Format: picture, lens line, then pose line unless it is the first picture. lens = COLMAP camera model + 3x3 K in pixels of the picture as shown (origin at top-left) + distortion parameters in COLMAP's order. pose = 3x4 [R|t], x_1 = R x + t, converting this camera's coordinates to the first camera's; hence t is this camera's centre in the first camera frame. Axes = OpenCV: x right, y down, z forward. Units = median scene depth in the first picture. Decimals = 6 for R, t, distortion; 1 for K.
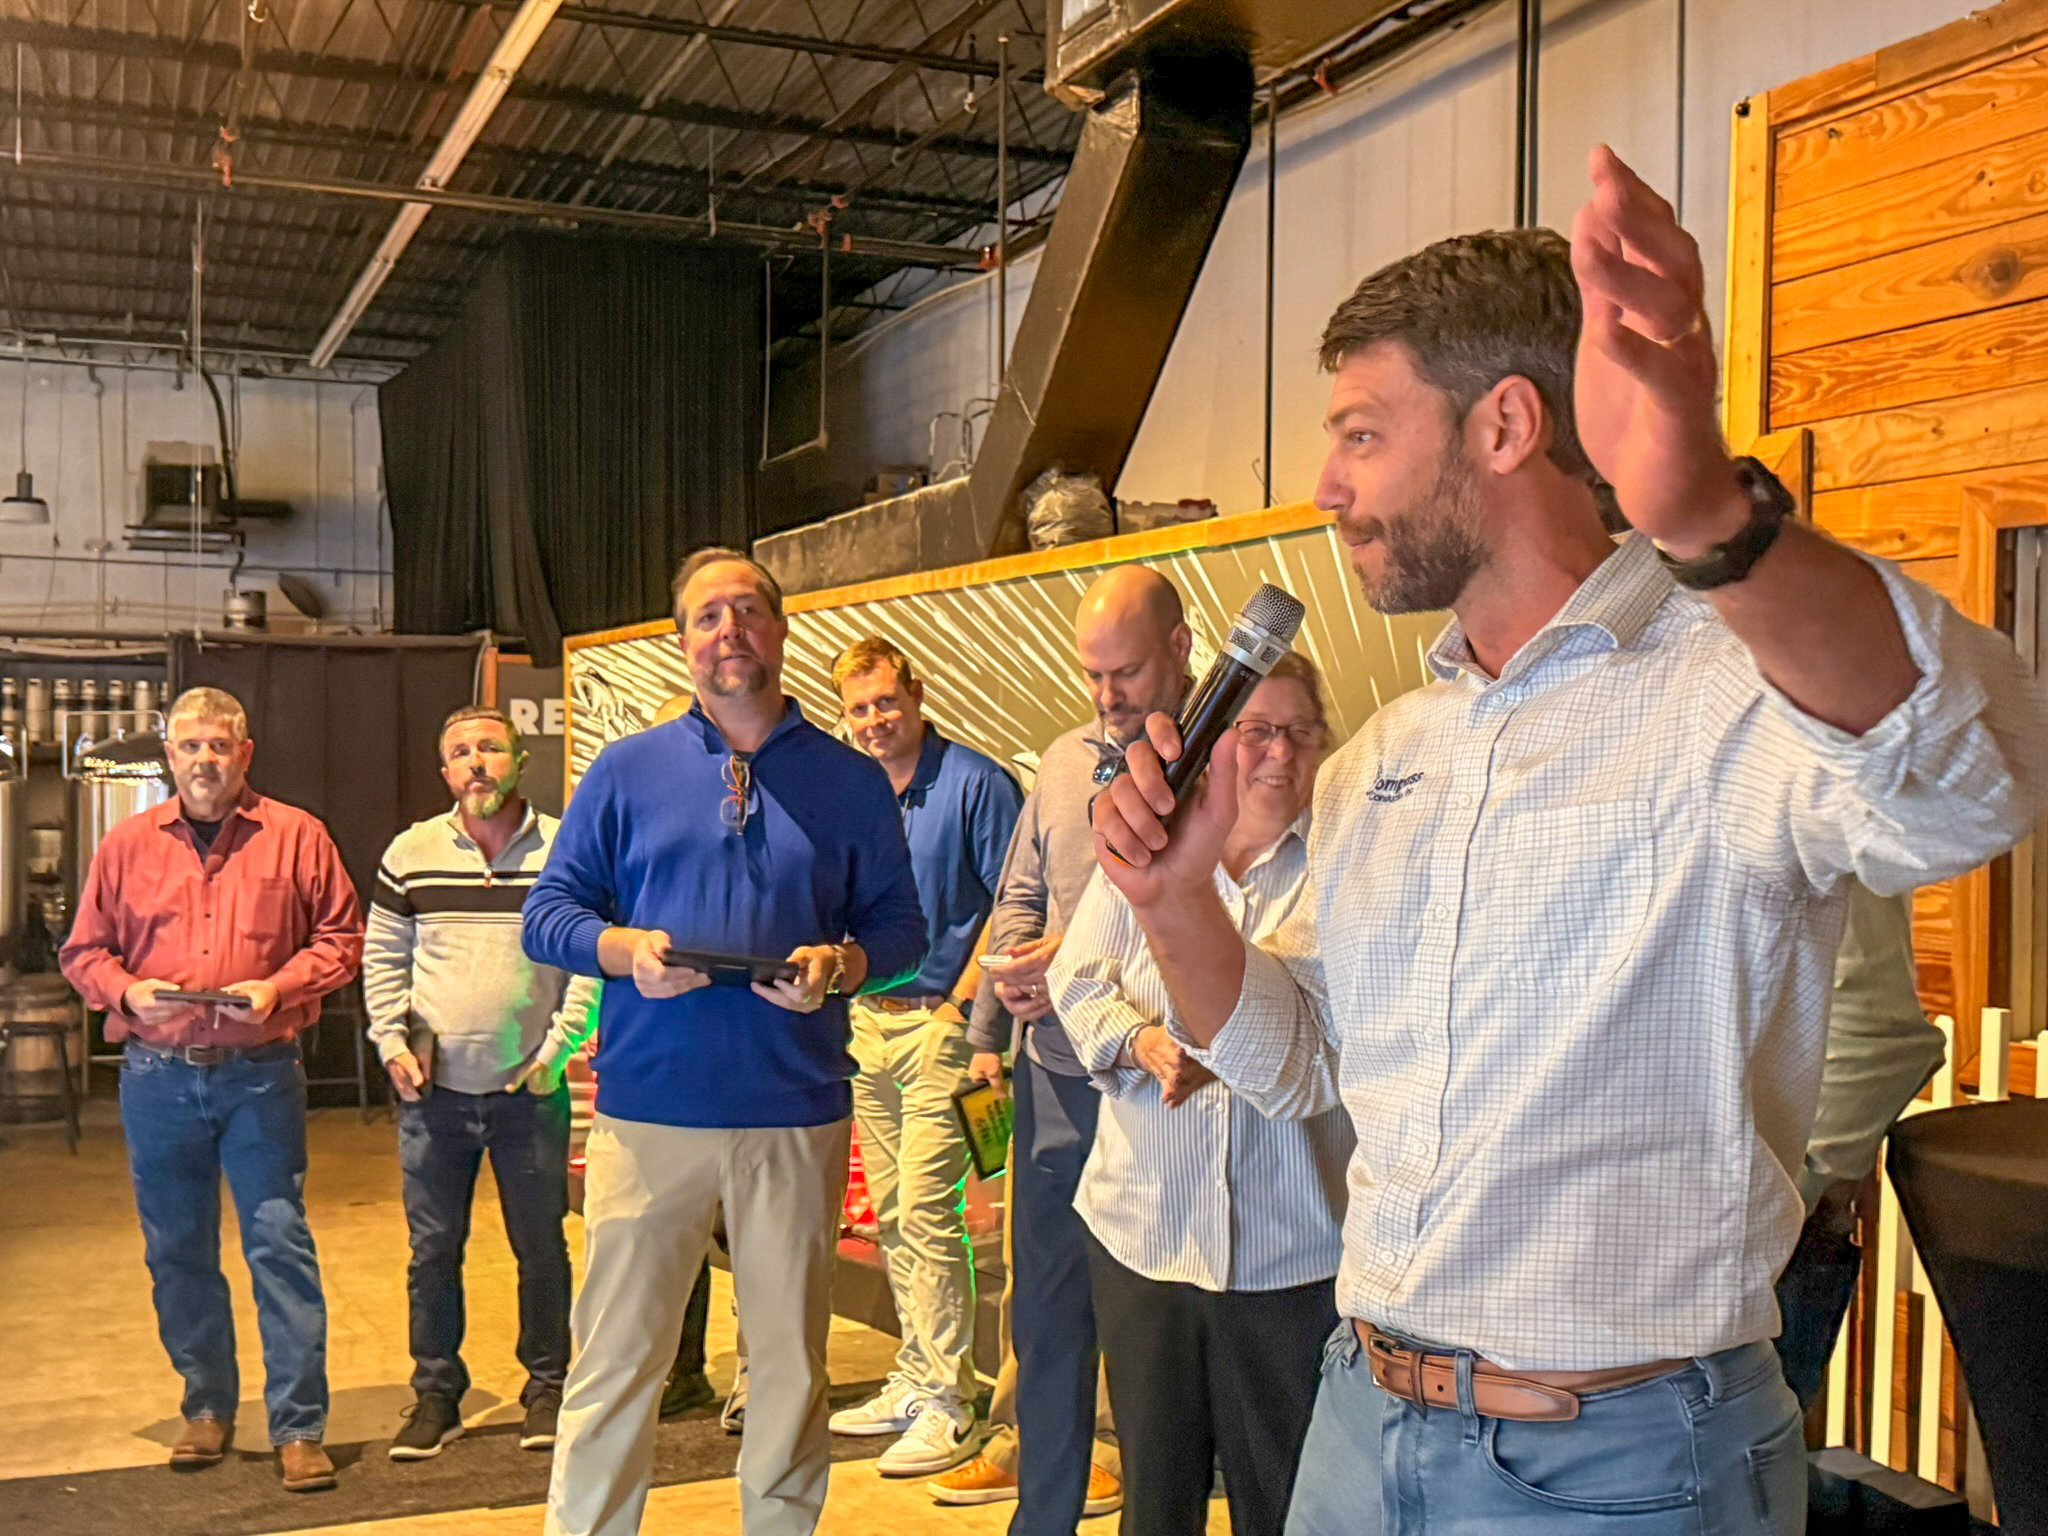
lens RADIAL K [[2183.8, 0, 1005.3], [0, 2183.8, 763.6], [0, 0, 1]] dist [0.068008, 0.000000]
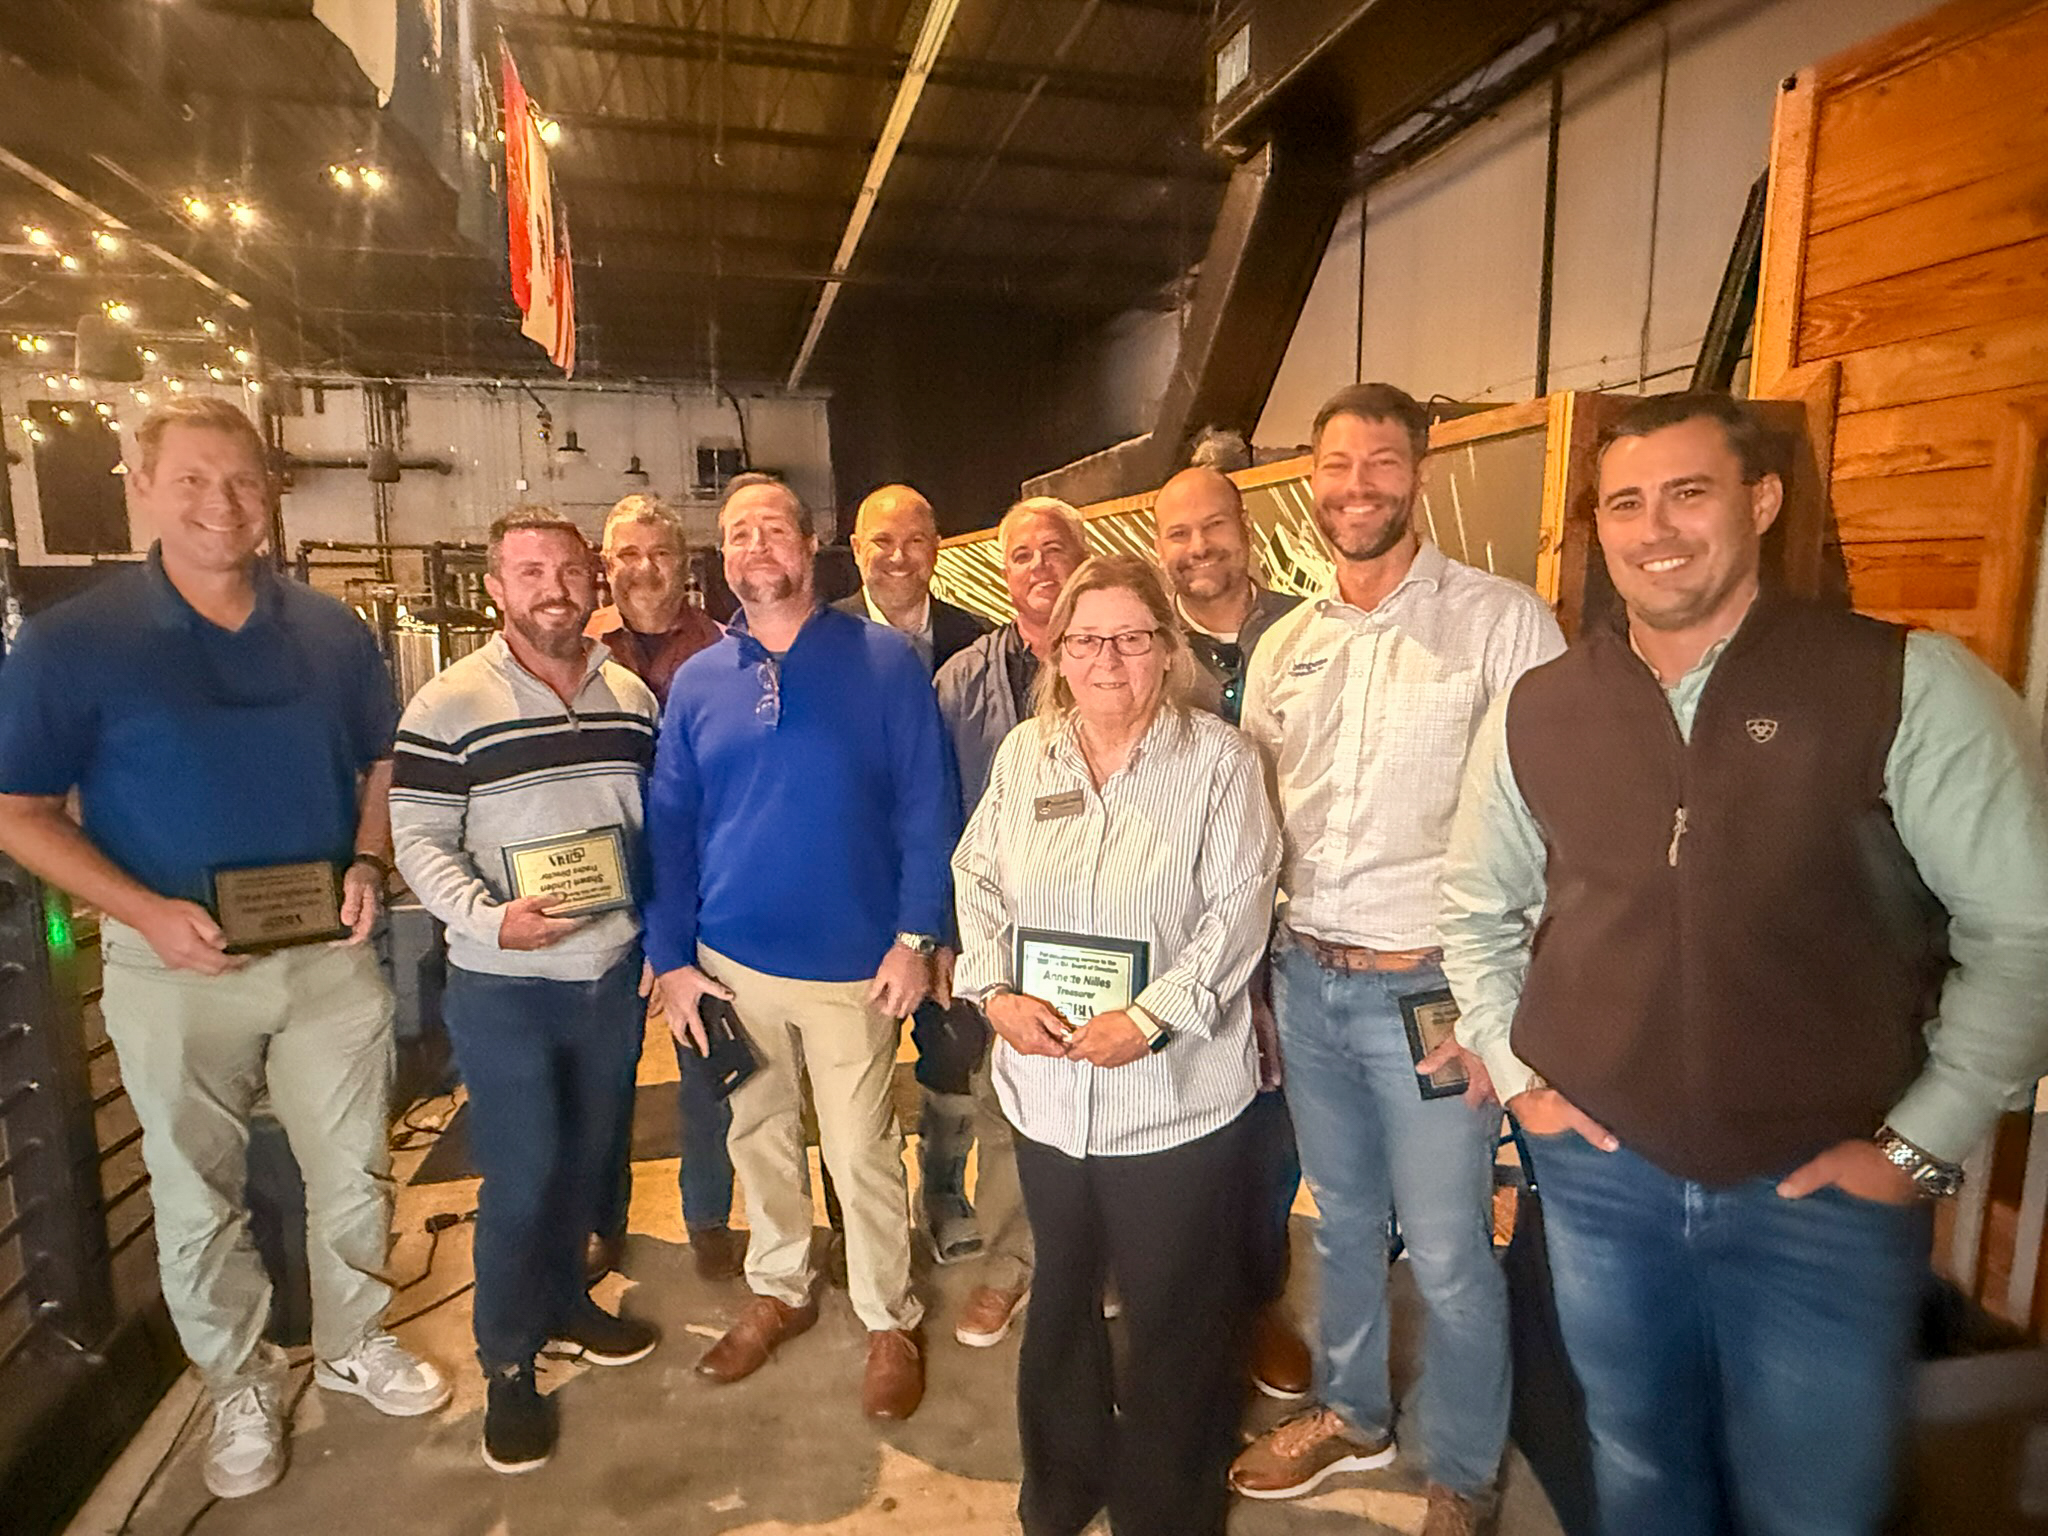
lens RADIAL K [[1190.0, 0, 1024.8], [0, 1190.0, 770.6], [0, 0, 1]] dist [-0.013008, 0.009544]
pose [[0.989880, 0.010197, -0.141543, 0.014725], [0.008844, 0.991043, 0.133252, -0.013102], [0.141634, -0.133155, 0.980923, 0.168956]]
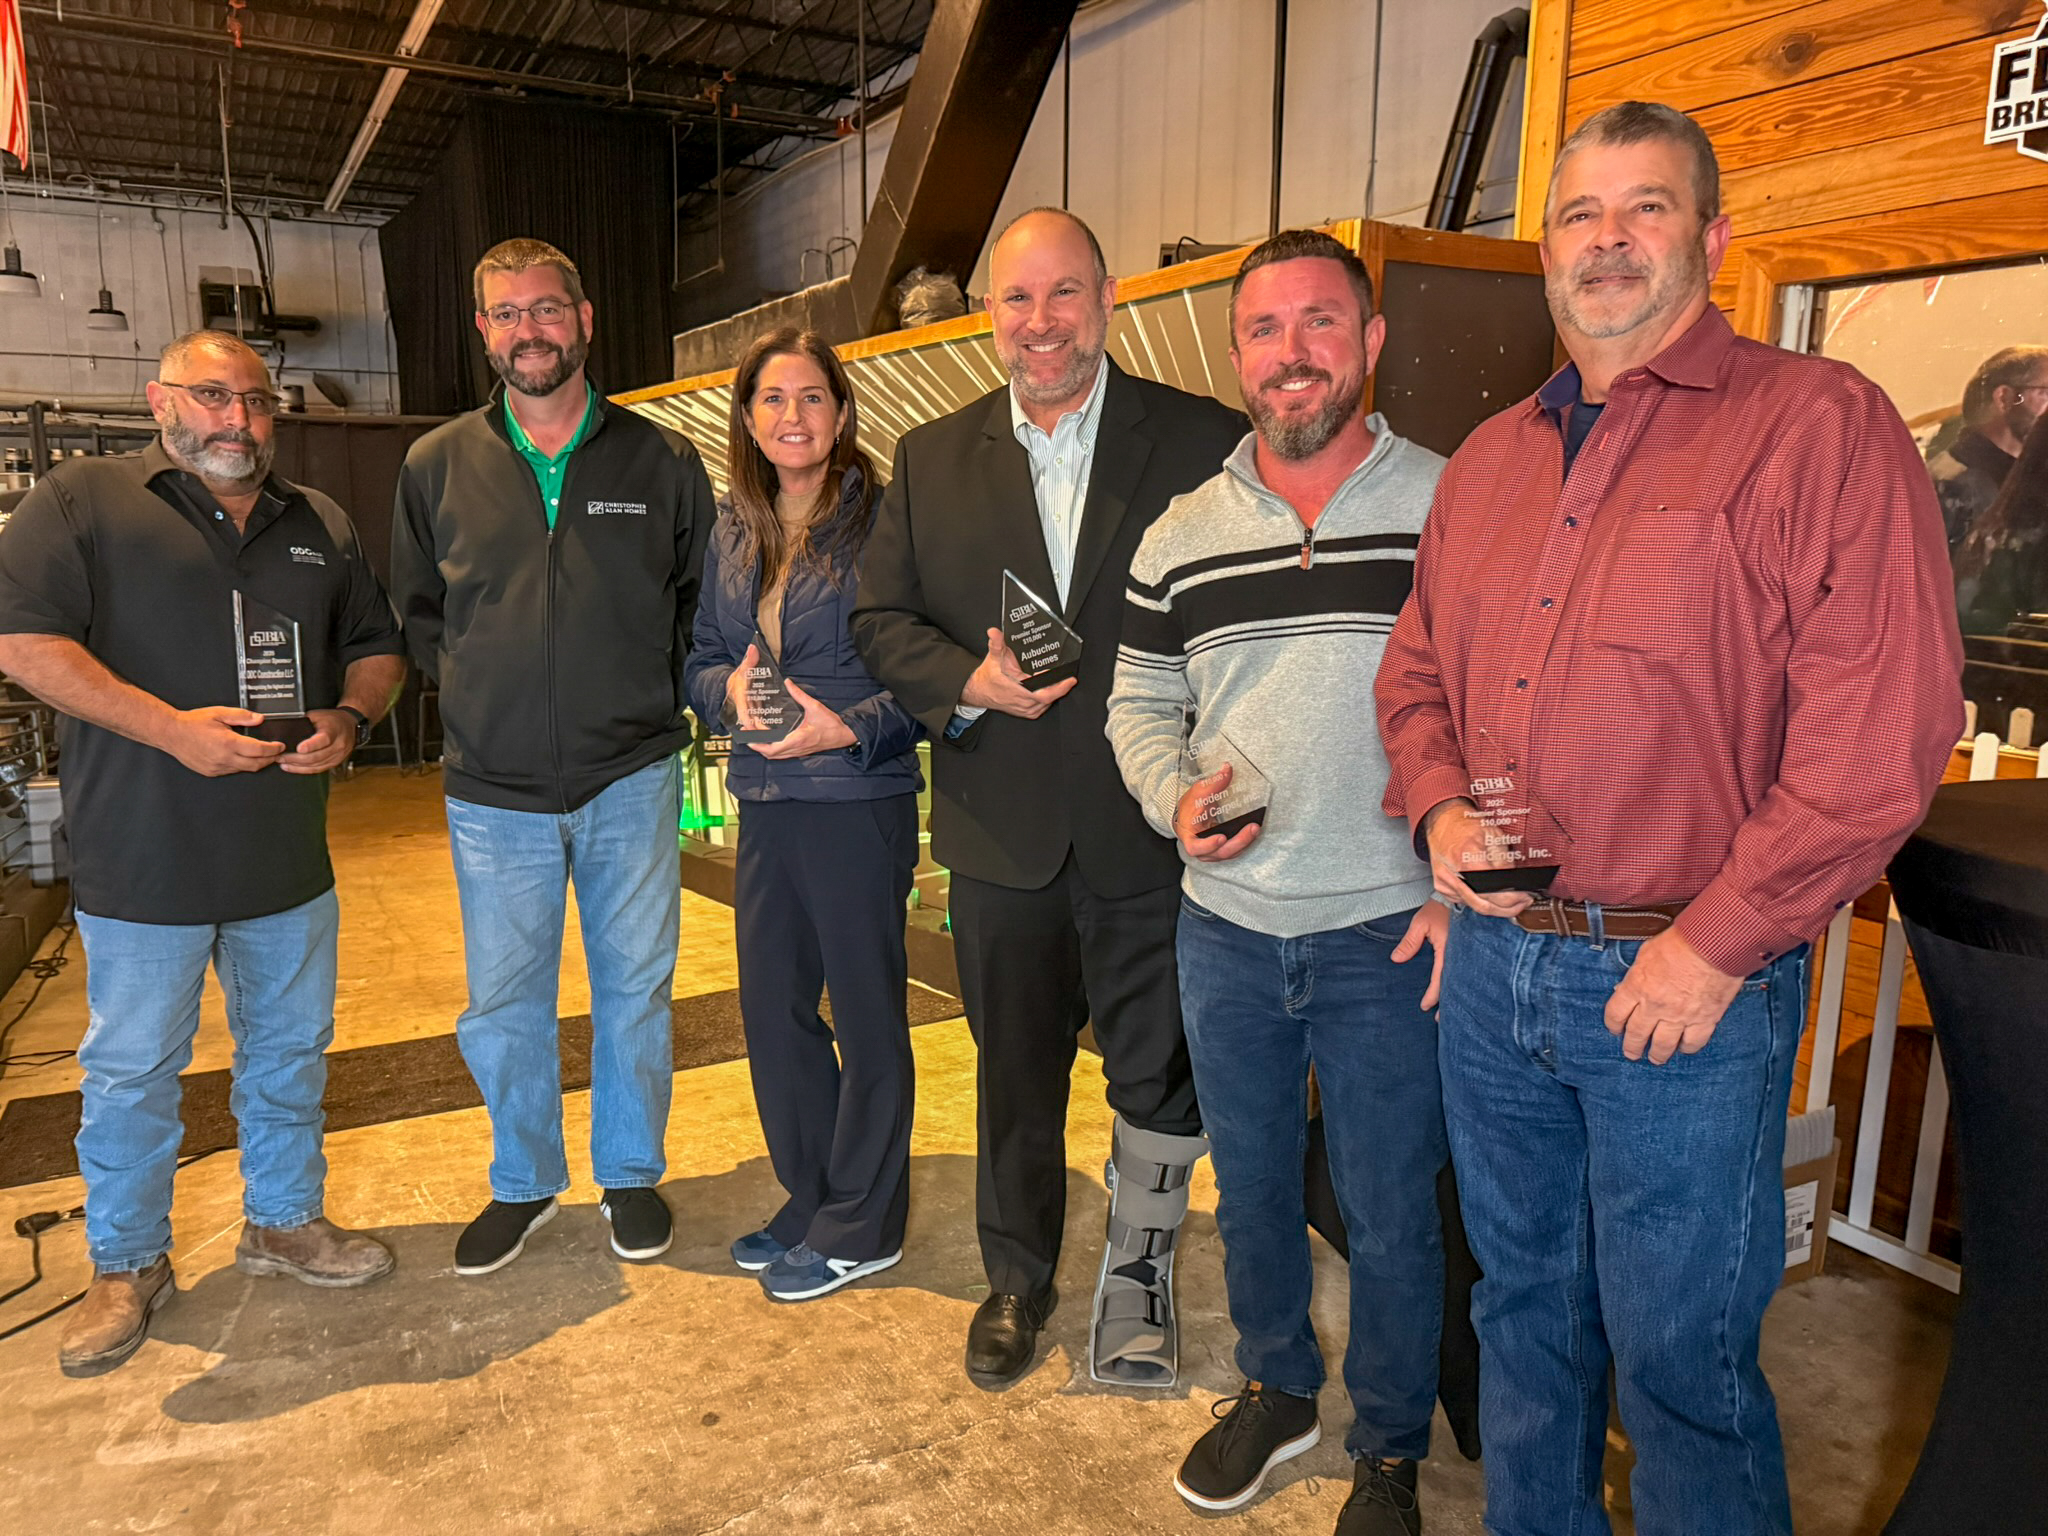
lens RADIAL K [[1433.5, 0, 997.7], [0, 1433.5, 766.8], [0, 0, 1]] dist [0.021751, -0.023724]
pose [[0.994259, -0.017858, 0.105496, -0.025326], [-0.000094, 0.985826, 0.167769, 0.009672], [-0.106997, -0.166816, 0.980165, 0.132807]]
